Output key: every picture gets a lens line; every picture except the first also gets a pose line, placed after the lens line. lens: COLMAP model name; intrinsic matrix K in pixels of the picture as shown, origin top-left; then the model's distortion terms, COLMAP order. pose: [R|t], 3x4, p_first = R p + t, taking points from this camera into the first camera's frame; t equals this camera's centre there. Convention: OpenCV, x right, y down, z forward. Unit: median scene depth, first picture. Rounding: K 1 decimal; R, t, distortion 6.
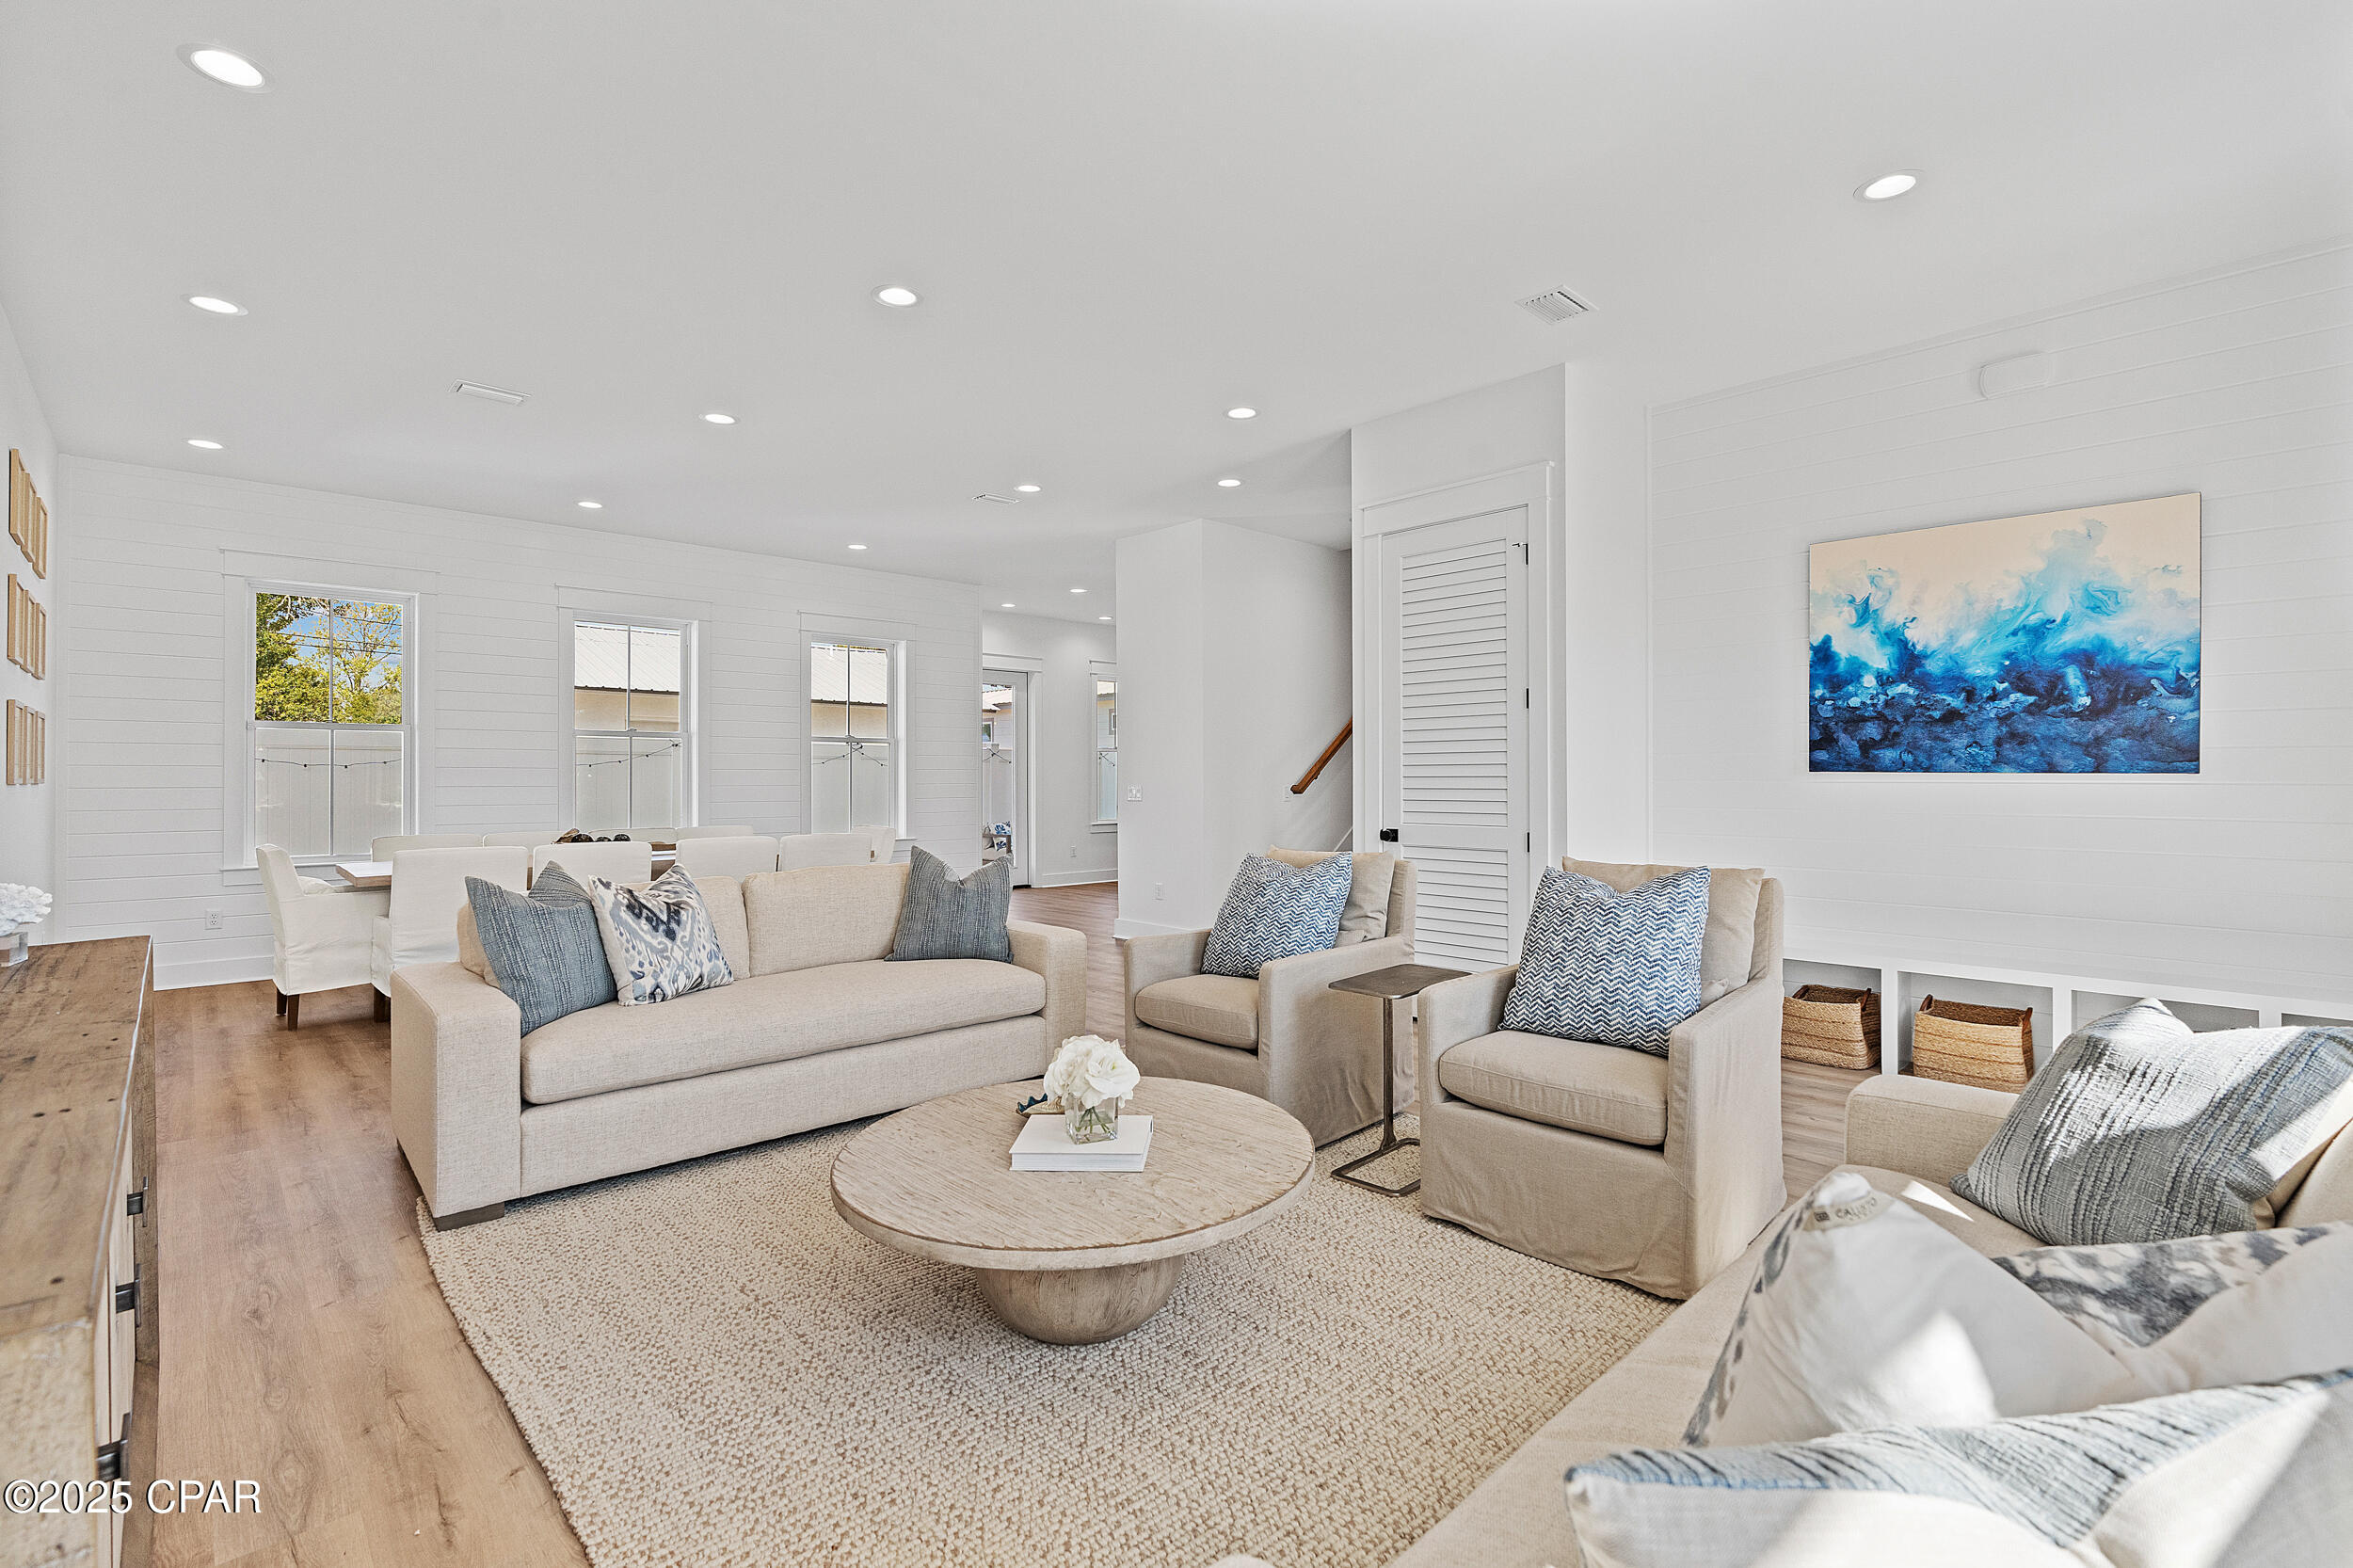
lens RADIAL K [[1074.3, 0, 1175.6], [0, 1074.3, 749.5], [0, 0, 1]] dist [-0.003739, 0.000738]
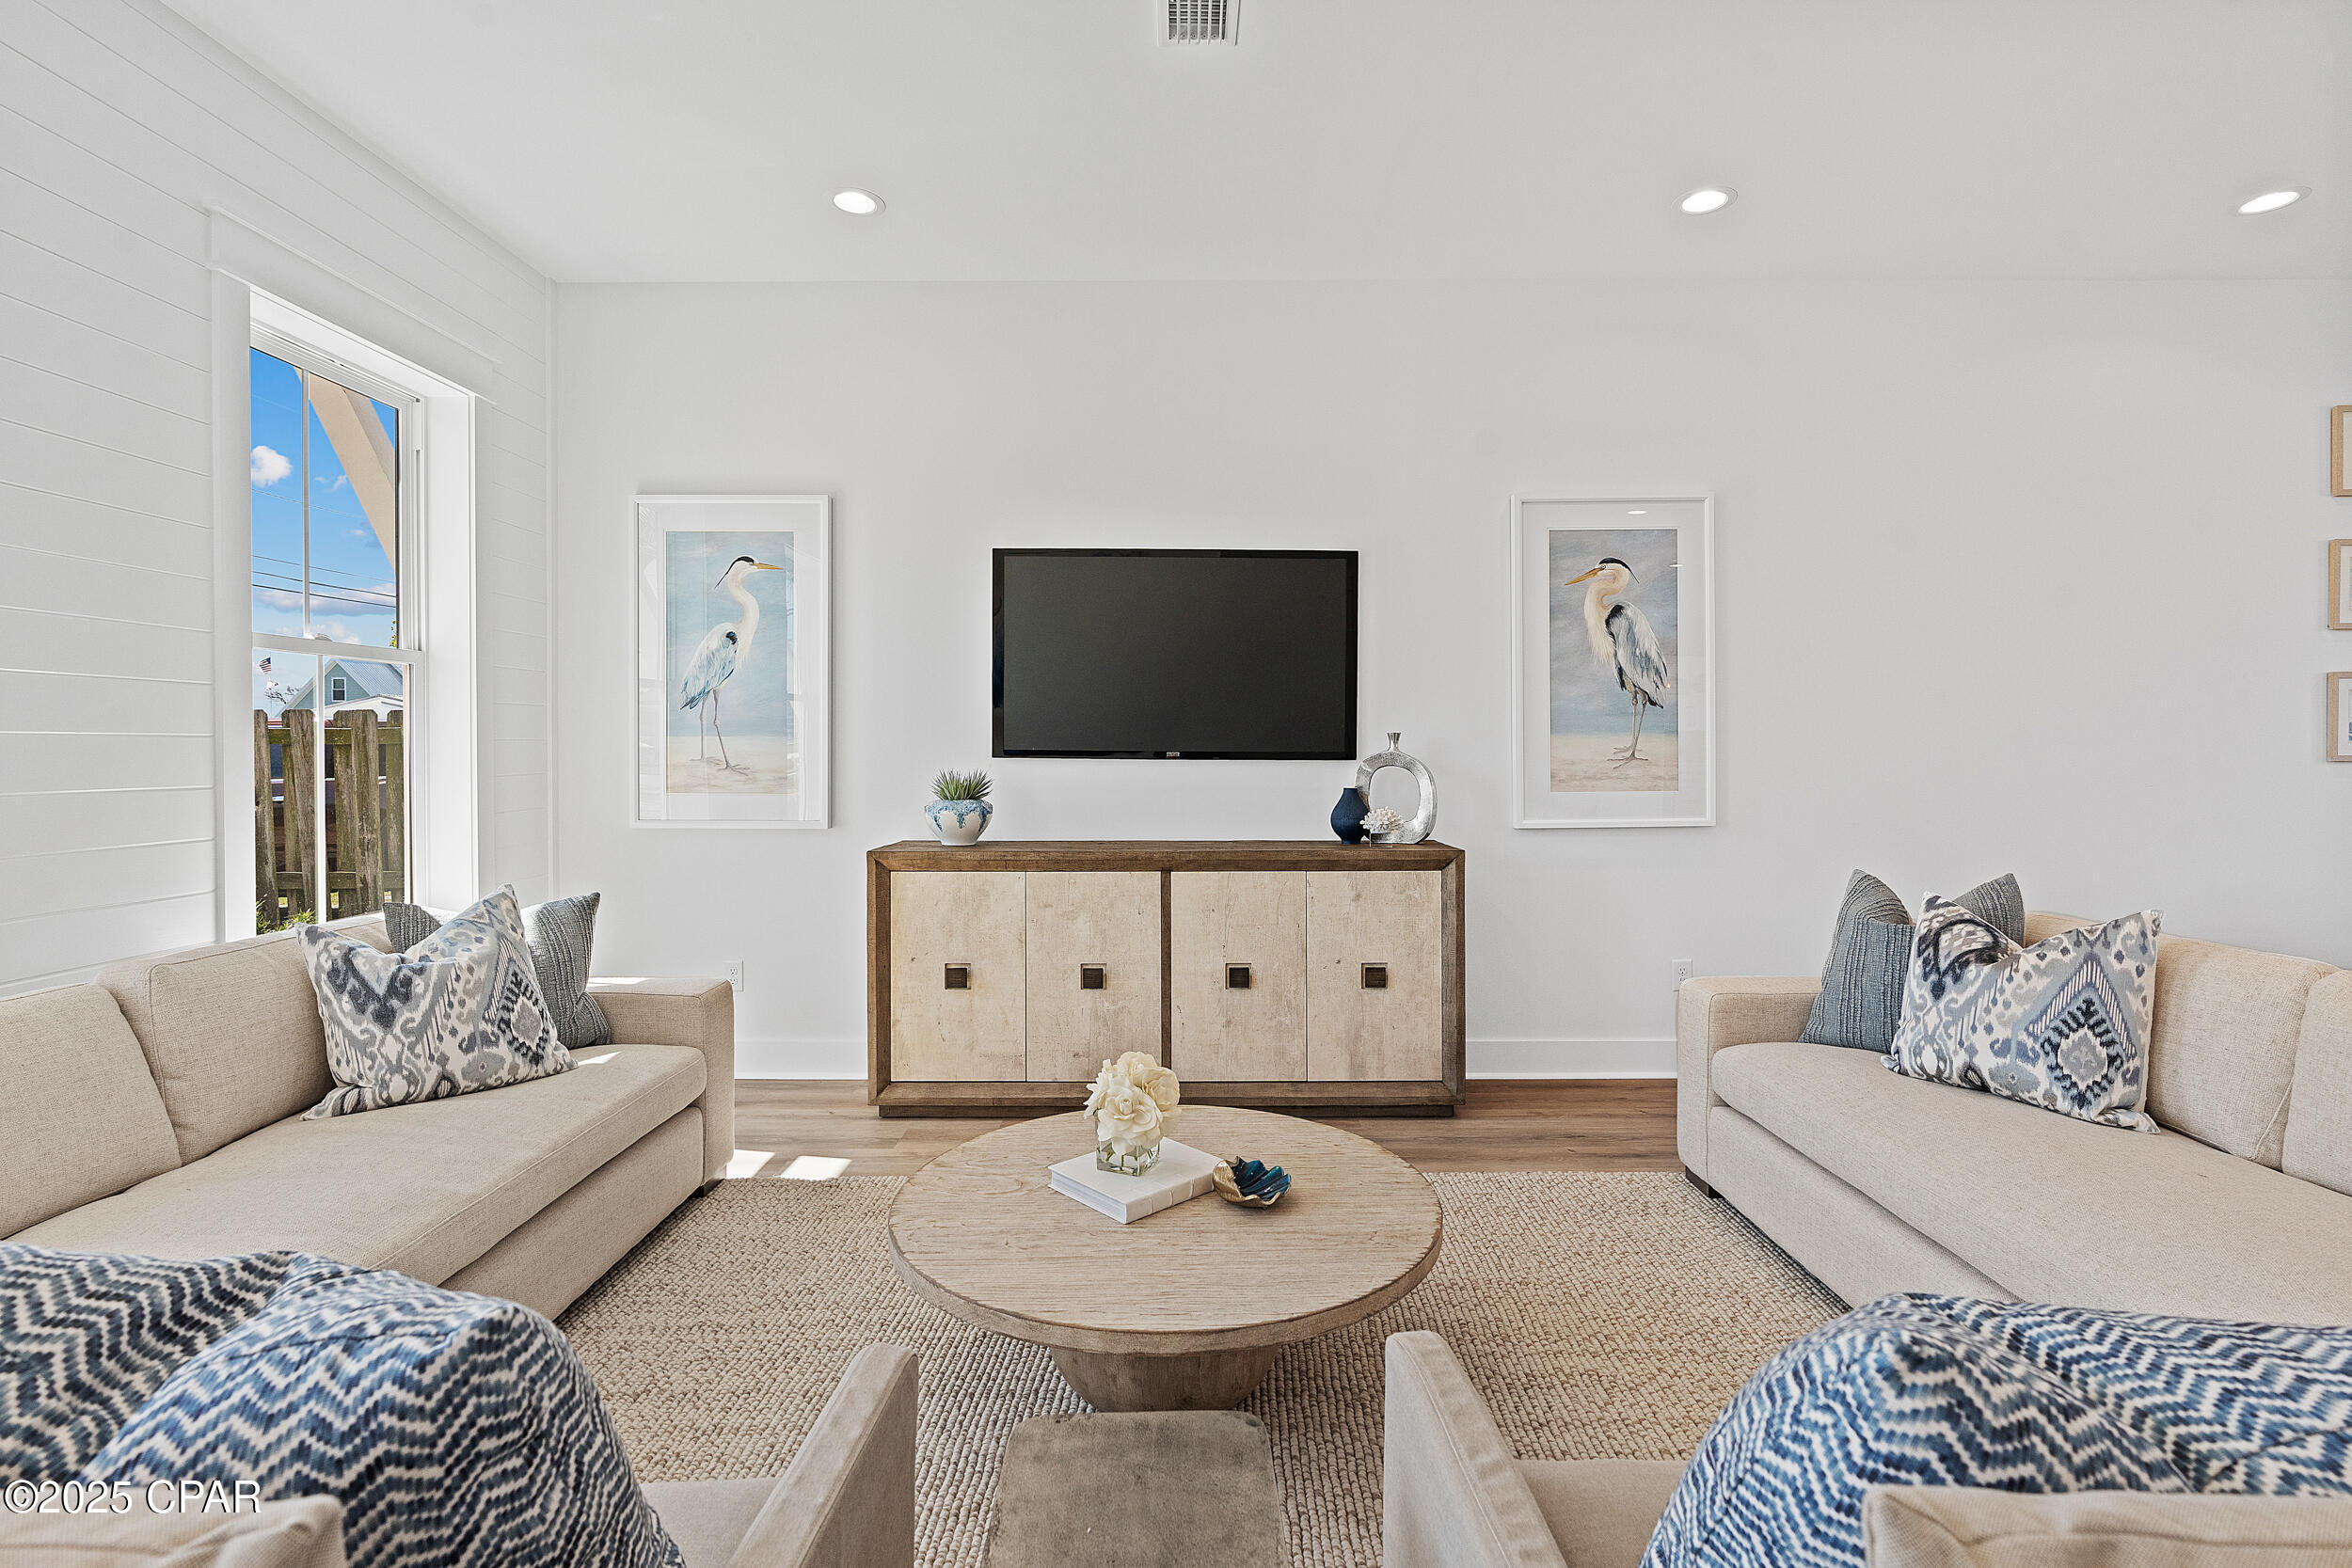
lens RADIAL K [[1073.8, 0, 1175.1], [0, 1073.8, 749.5], [0, 0, 1]] dist [-0.003739, 0.000738]
pose [[-0.696566, 0.002696, -0.717488, 0.426029], [0.021594, 0.999619, -0.017209, 0.021607], [0.717168, -0.027481, -0.696358, 1.310807]]
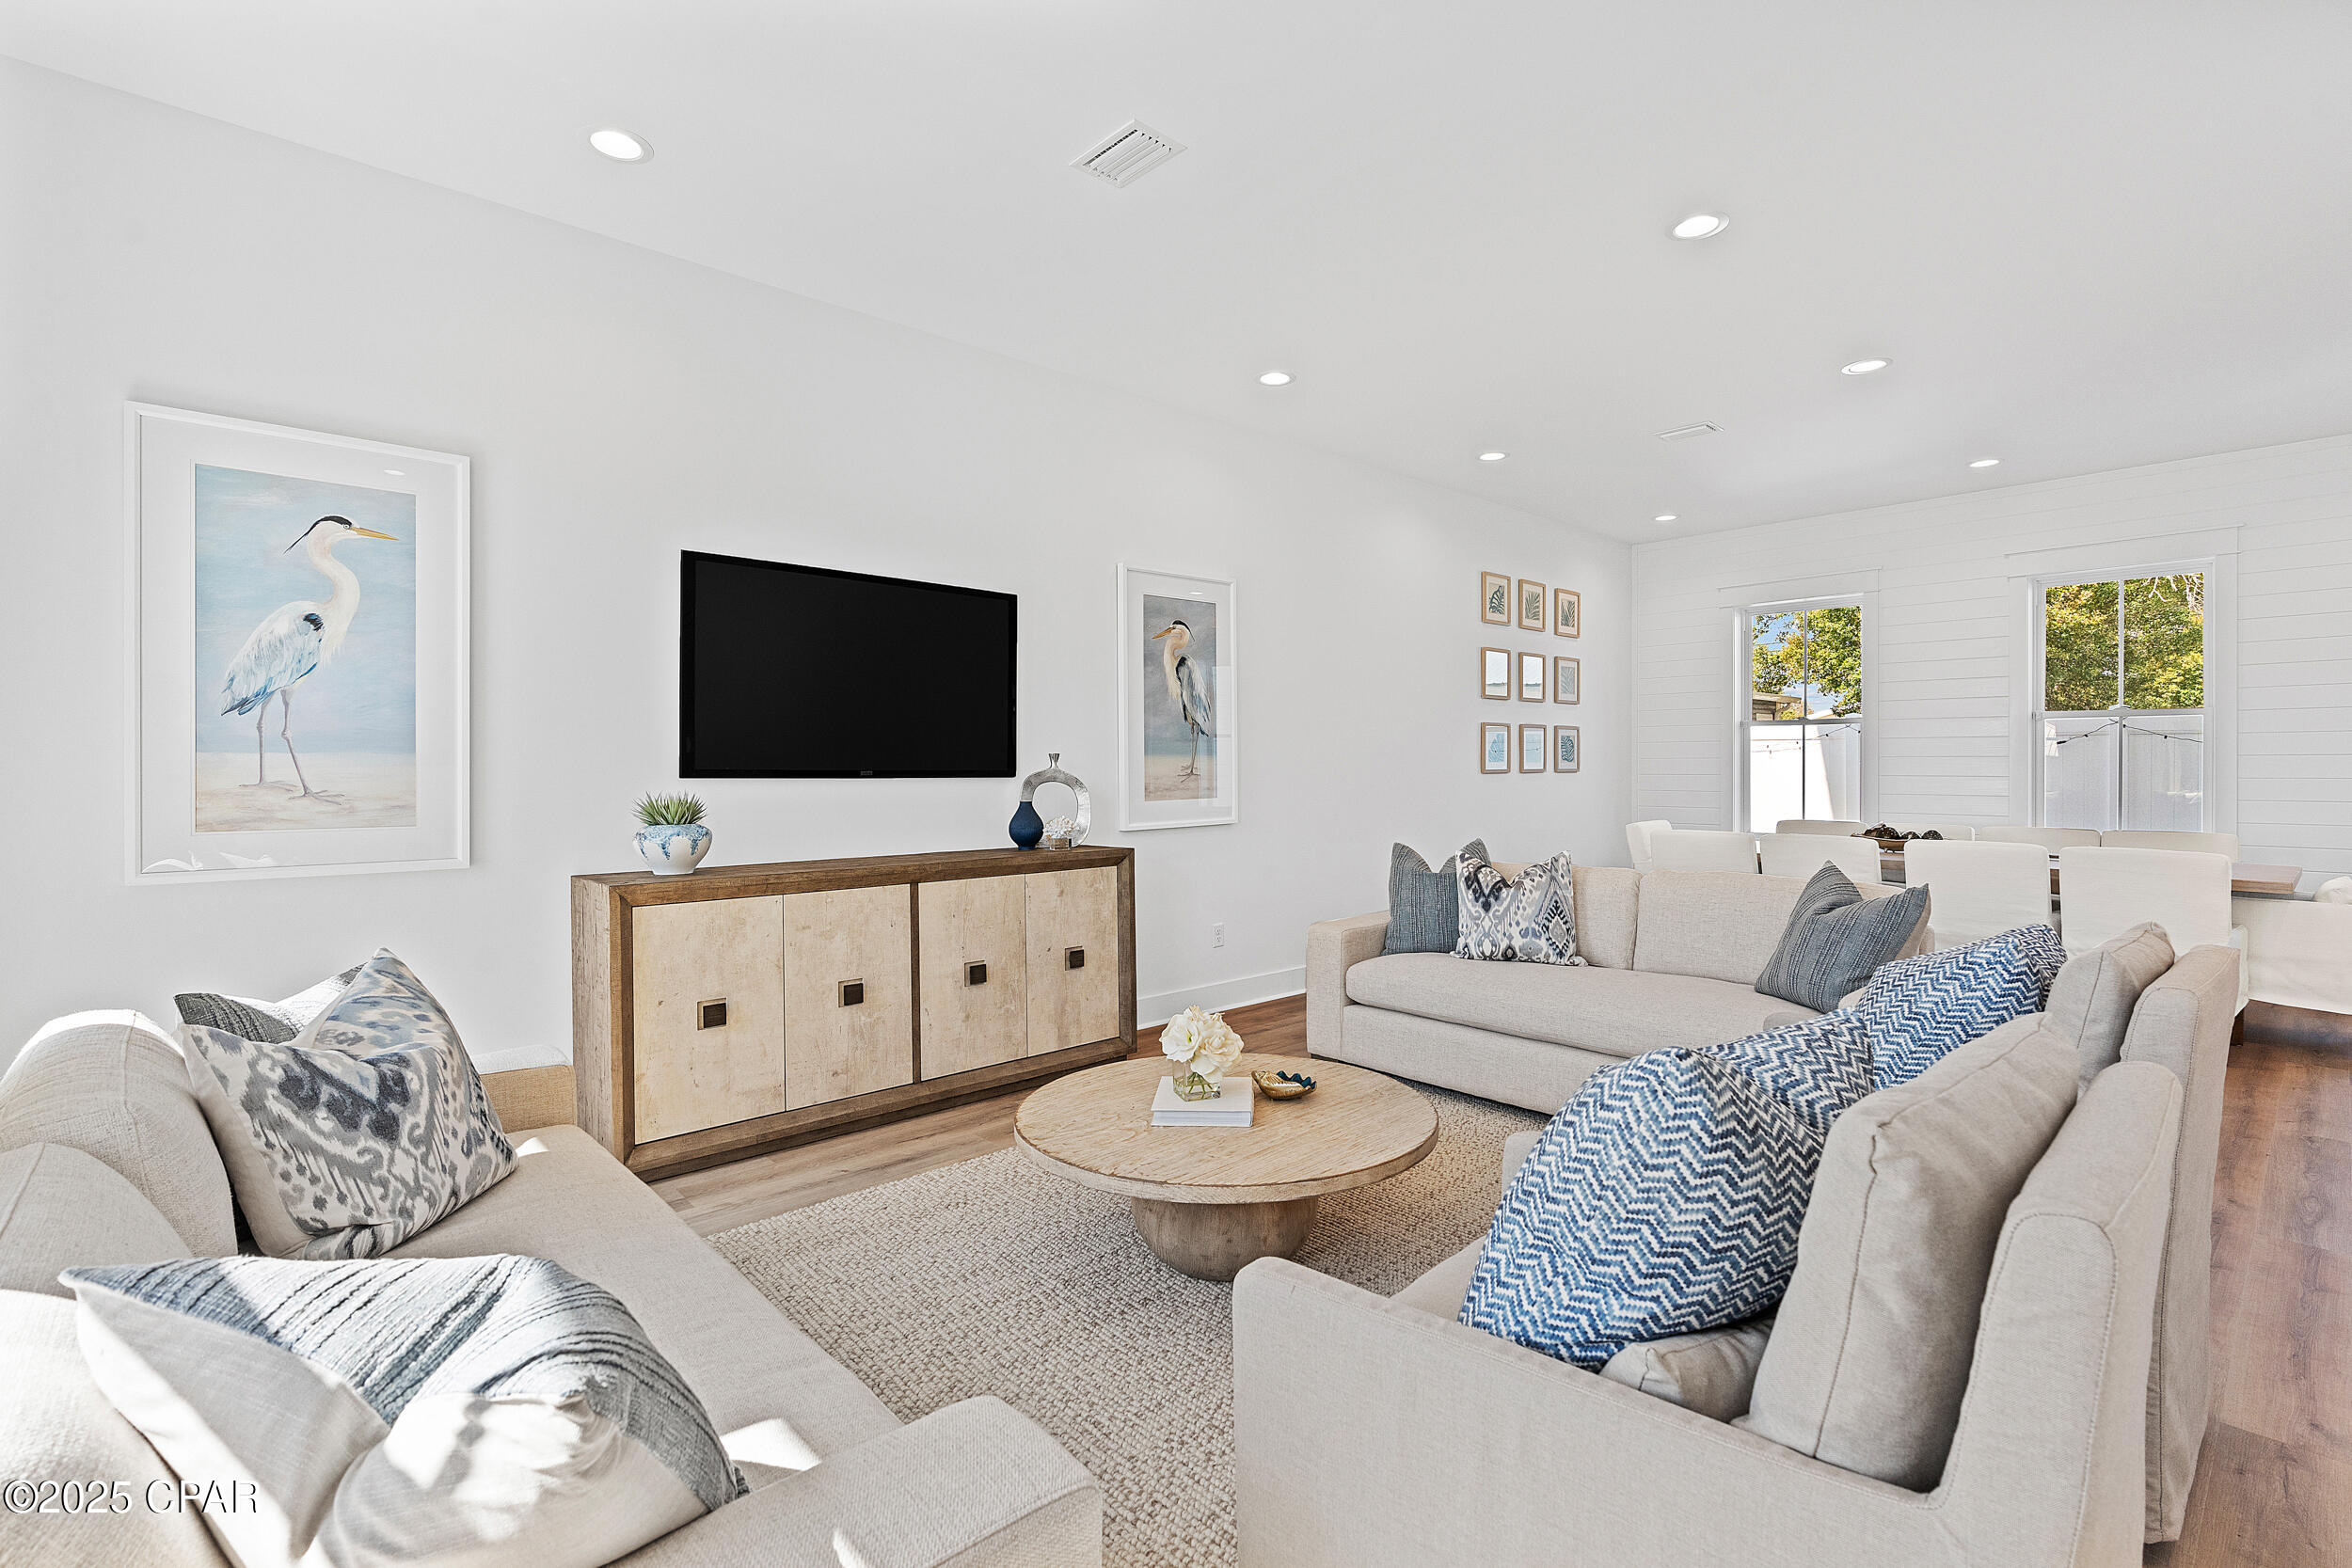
lens RADIAL K [[1073.8, 0, 1175.1], [0, 1073.8, 749.5], [0, 0, 1]] dist [-0.003739, 0.000738]
pose [[-0.027161, -0.013283, -0.999543, 0.841775], [0.031329, 0.999409, -0.014132, 0.006131], [0.999140, -0.031699, -0.026729, 0.802300]]
